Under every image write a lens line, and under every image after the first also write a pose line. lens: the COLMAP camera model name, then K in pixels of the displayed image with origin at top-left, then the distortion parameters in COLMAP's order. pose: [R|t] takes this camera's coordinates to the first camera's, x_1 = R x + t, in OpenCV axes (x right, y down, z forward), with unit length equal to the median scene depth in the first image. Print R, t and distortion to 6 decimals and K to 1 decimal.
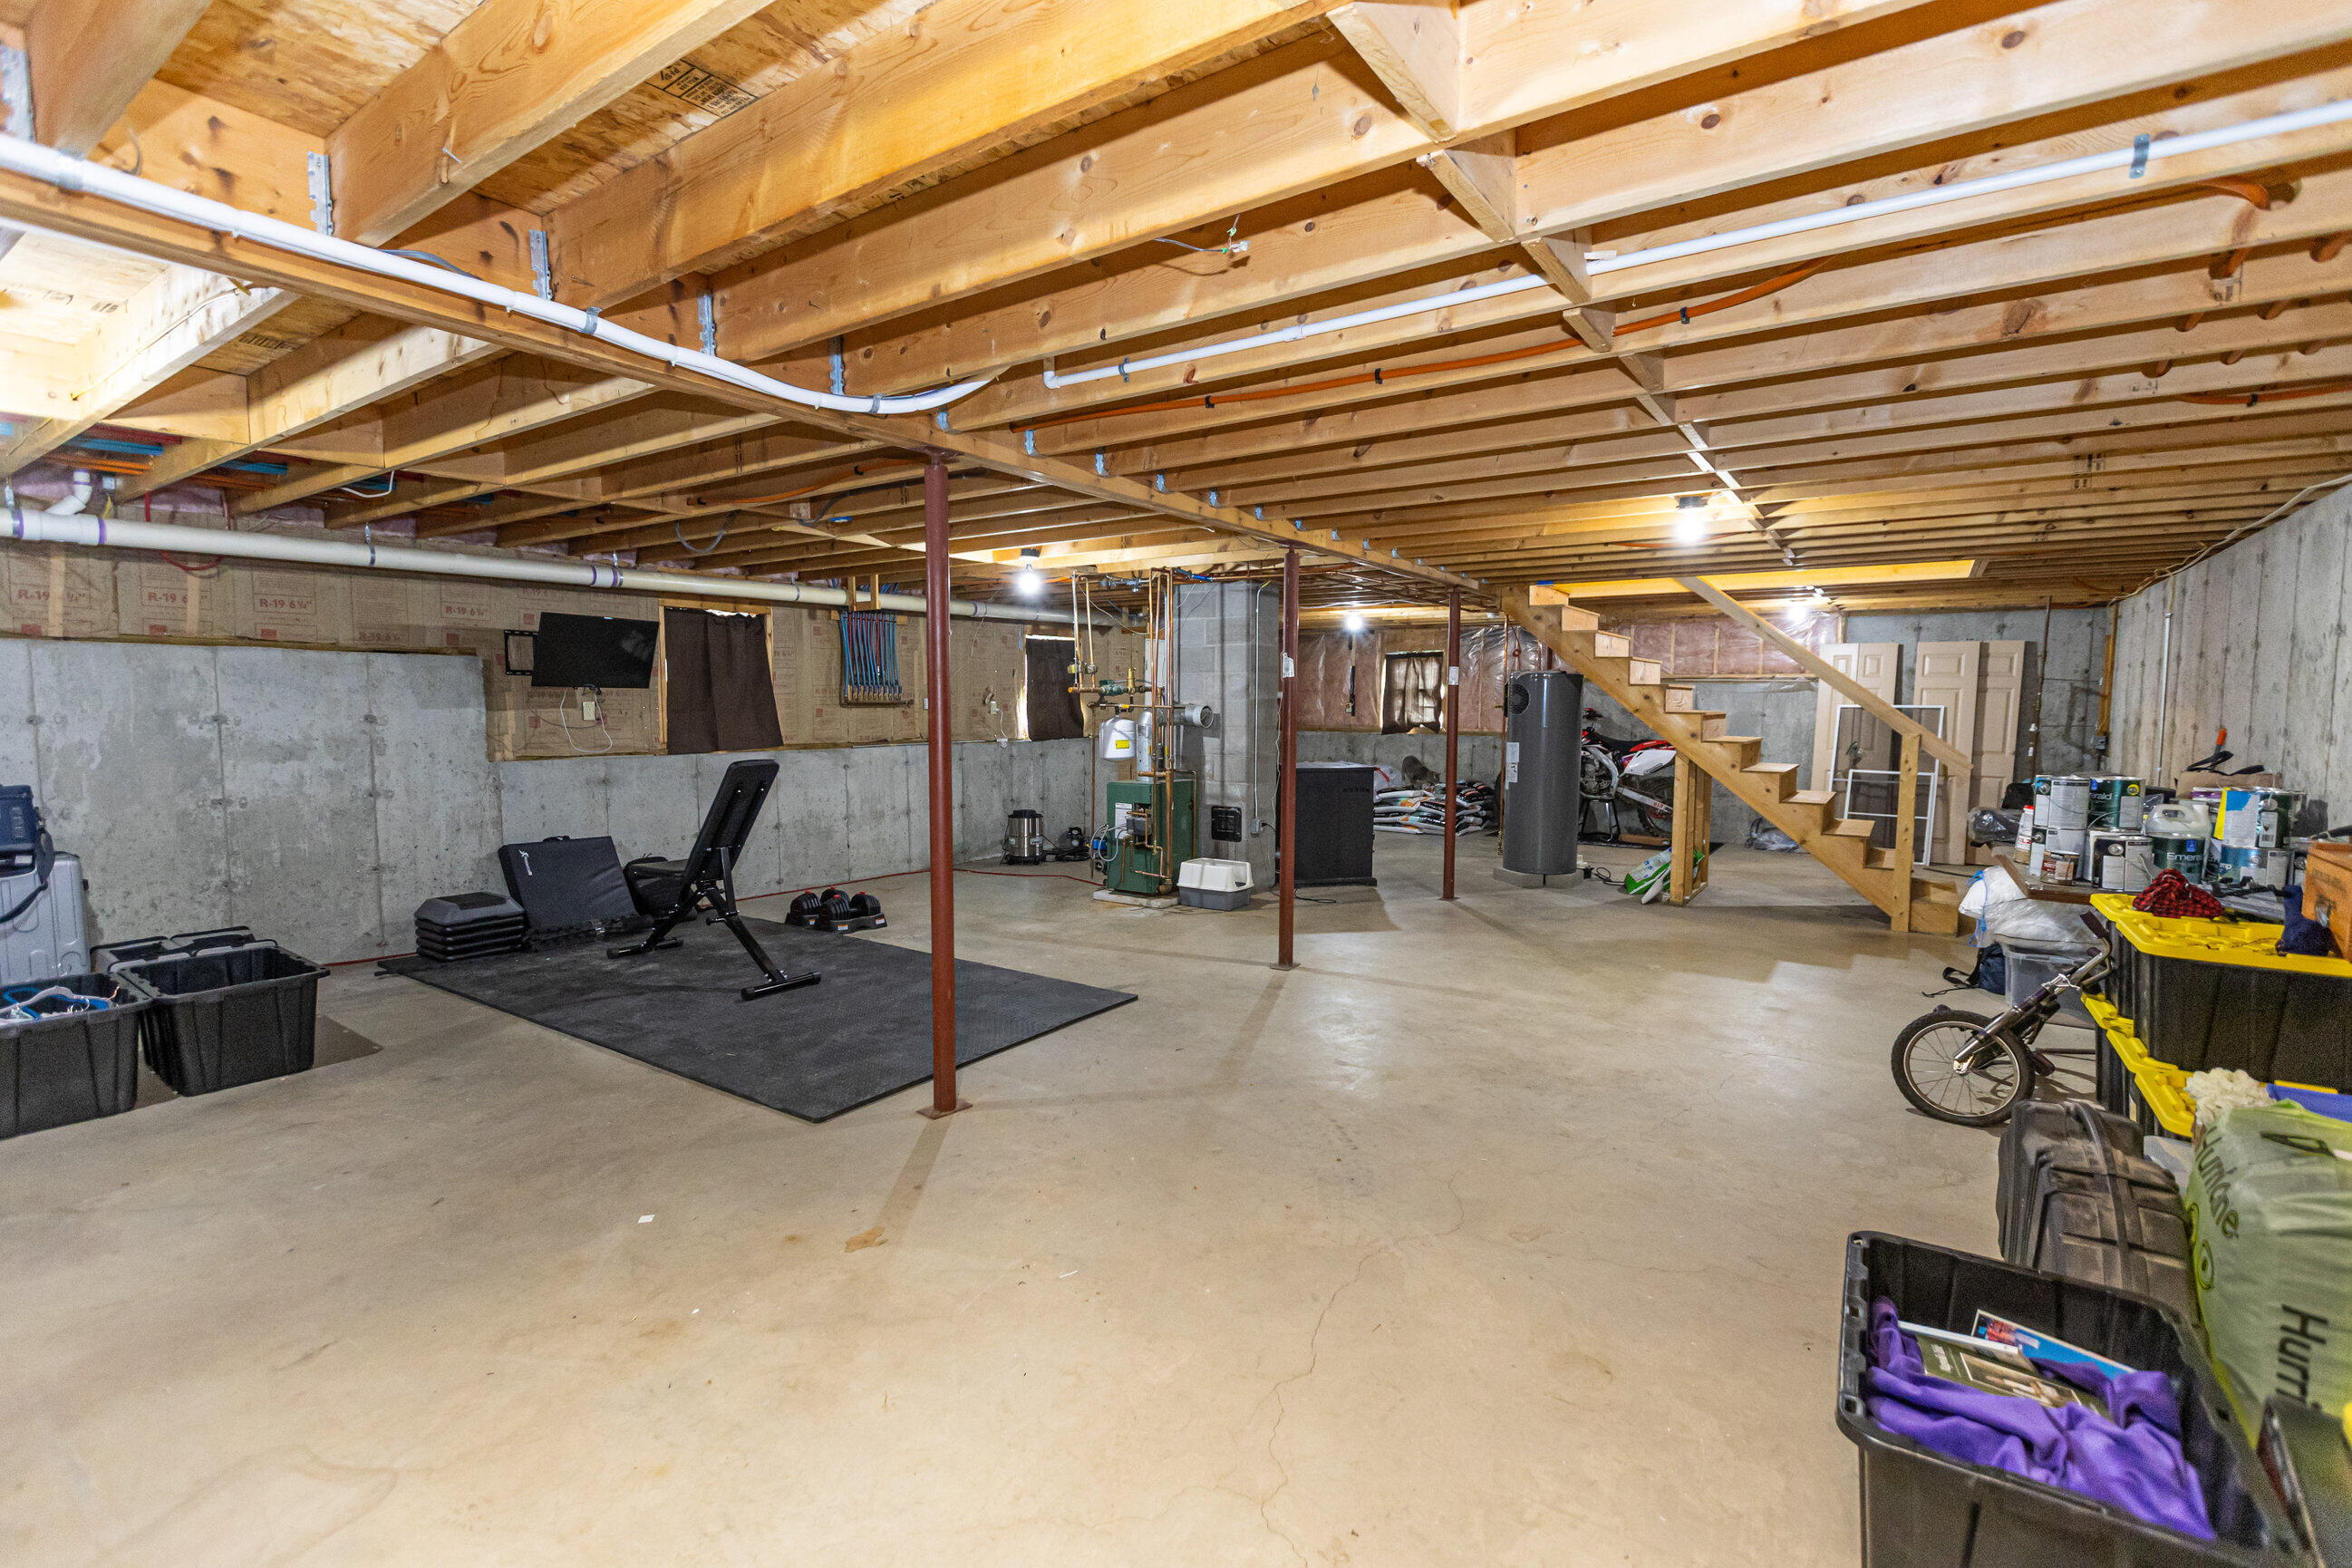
lens RADIAL K [[1019.0, 0, 1176.0], [0, 1019.0, 784.0], [0, 0, 1]] dist [-0.000285, 0.000217]
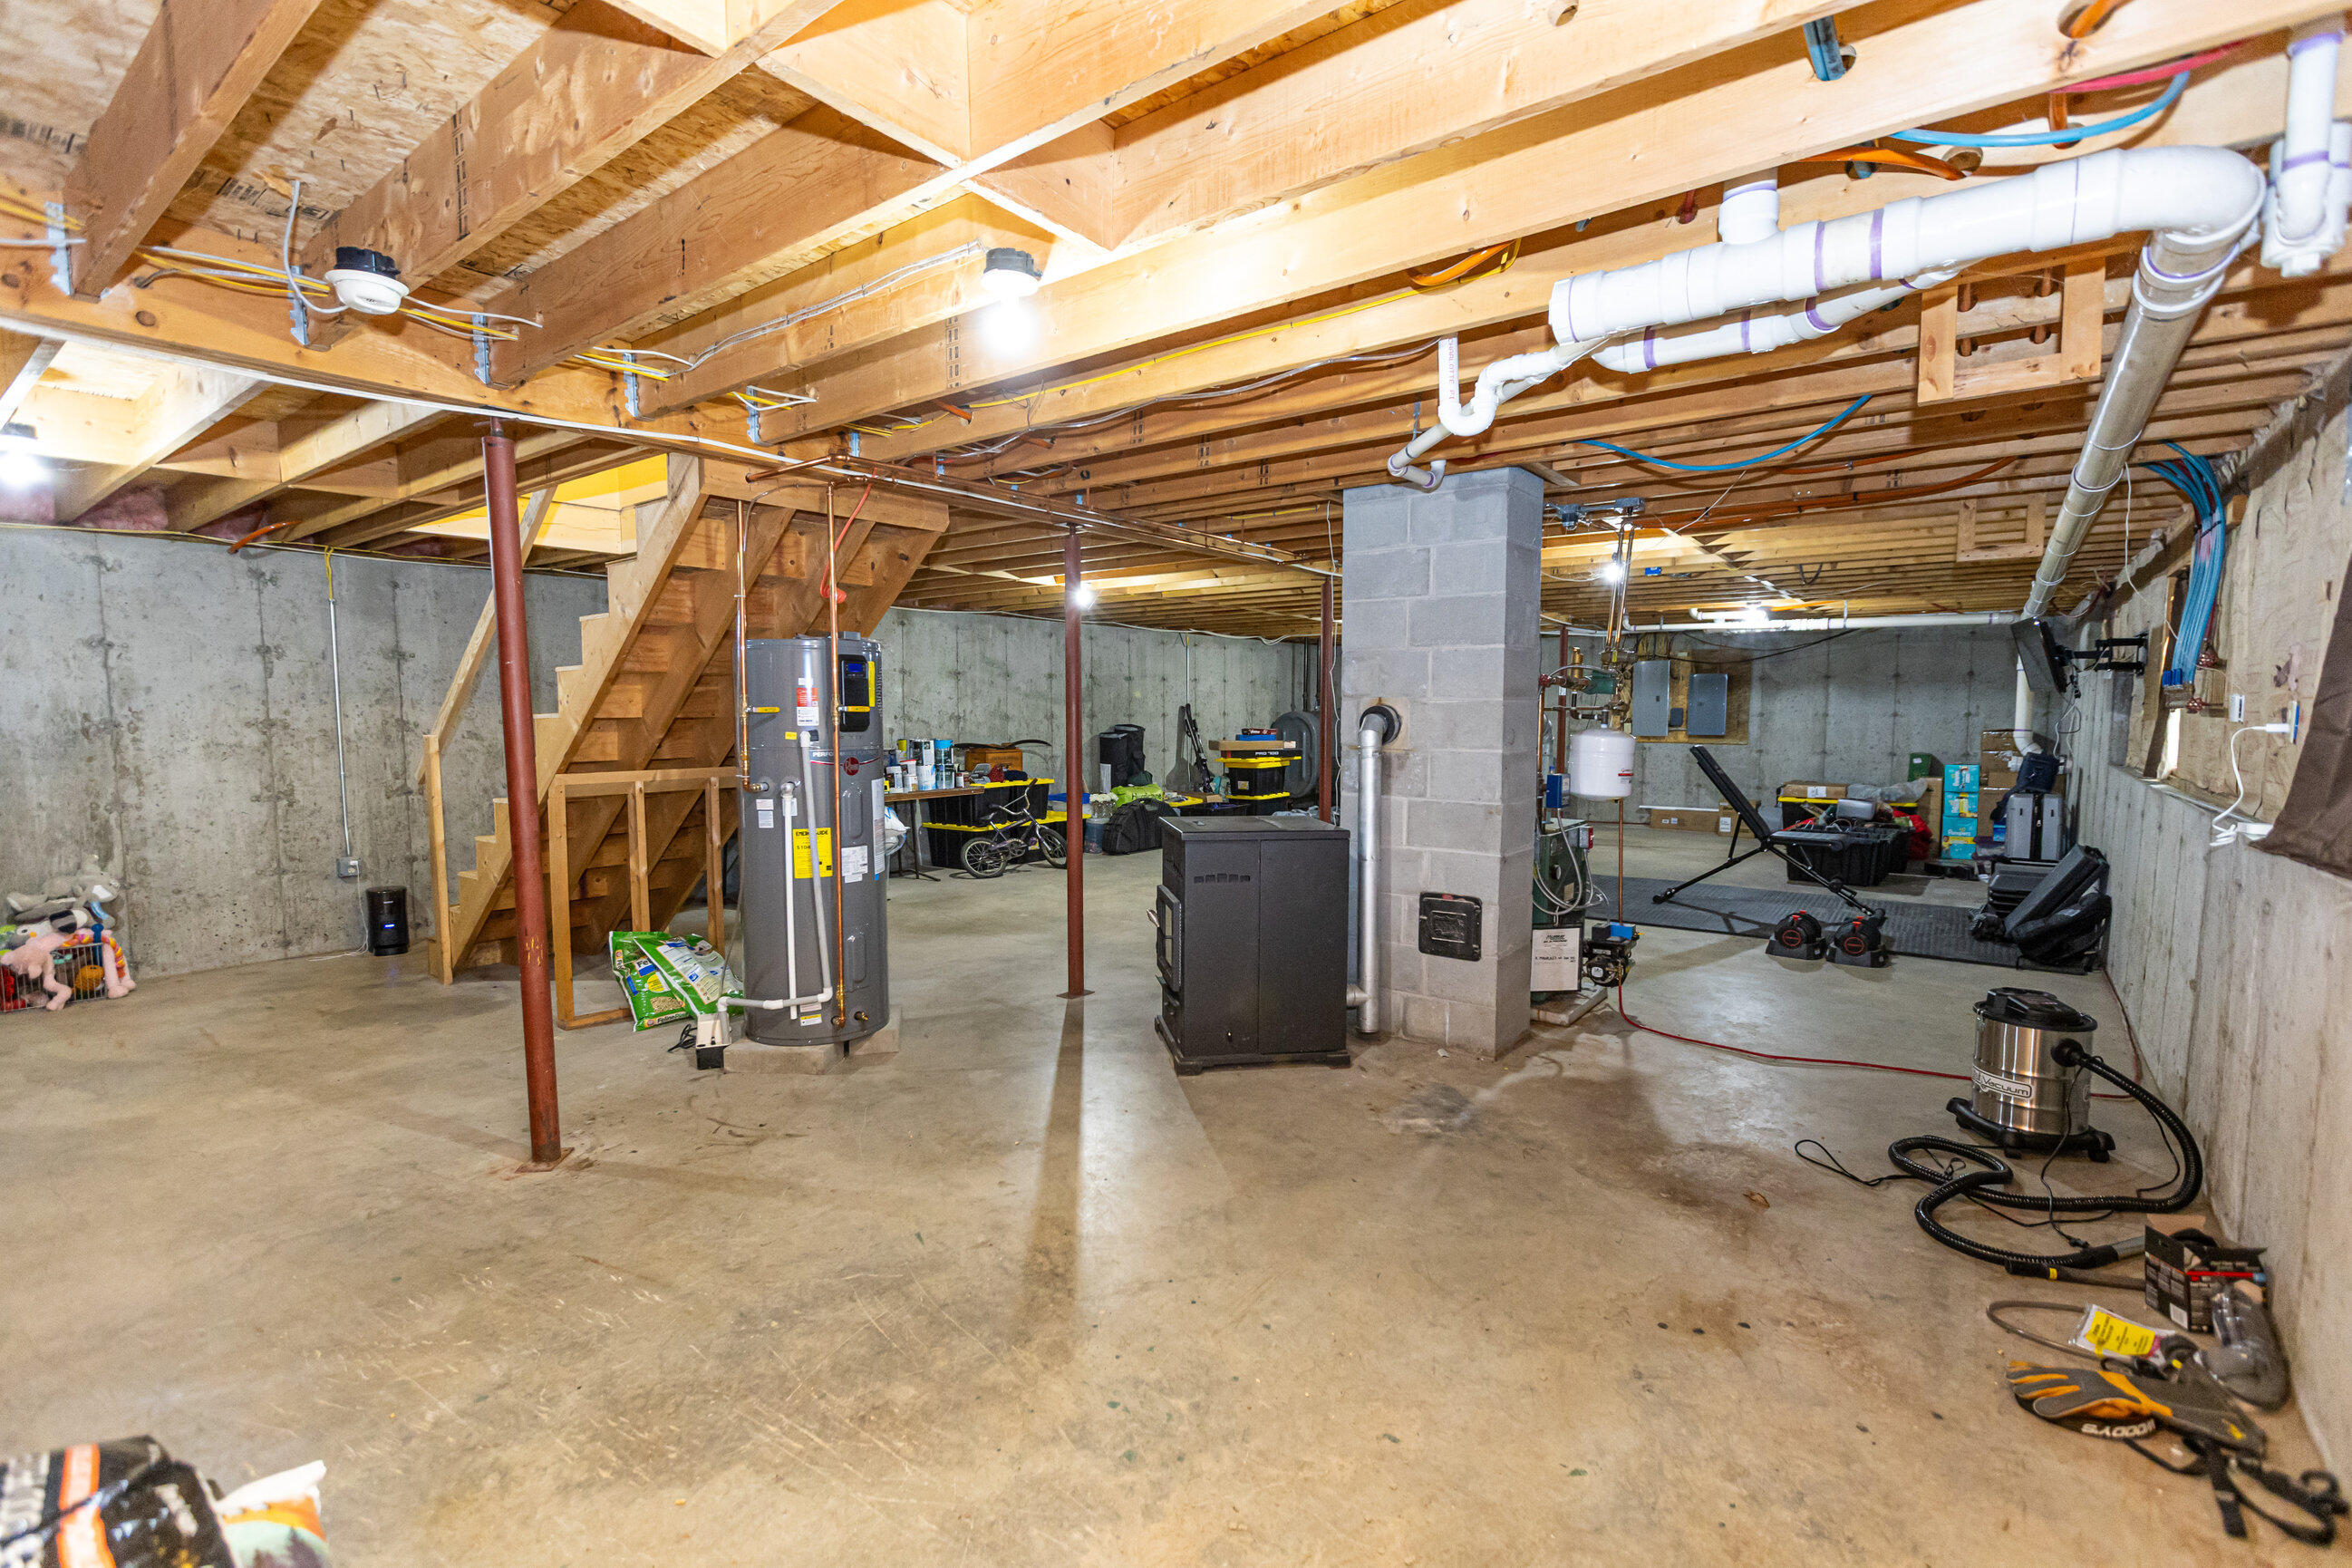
lens RADIAL K [[1073.0, 0, 1176.0], [0, 1073.0, 784.0], [0, 0, 1]] dist [-0.001243, -0.000488]
pose [[0.998014, -0.004395, -0.062838, 0.143698], [0.003732, 0.999936, -0.010671, 0.010156], [0.062881, 0.010415, 0.997967, -0.102422]]
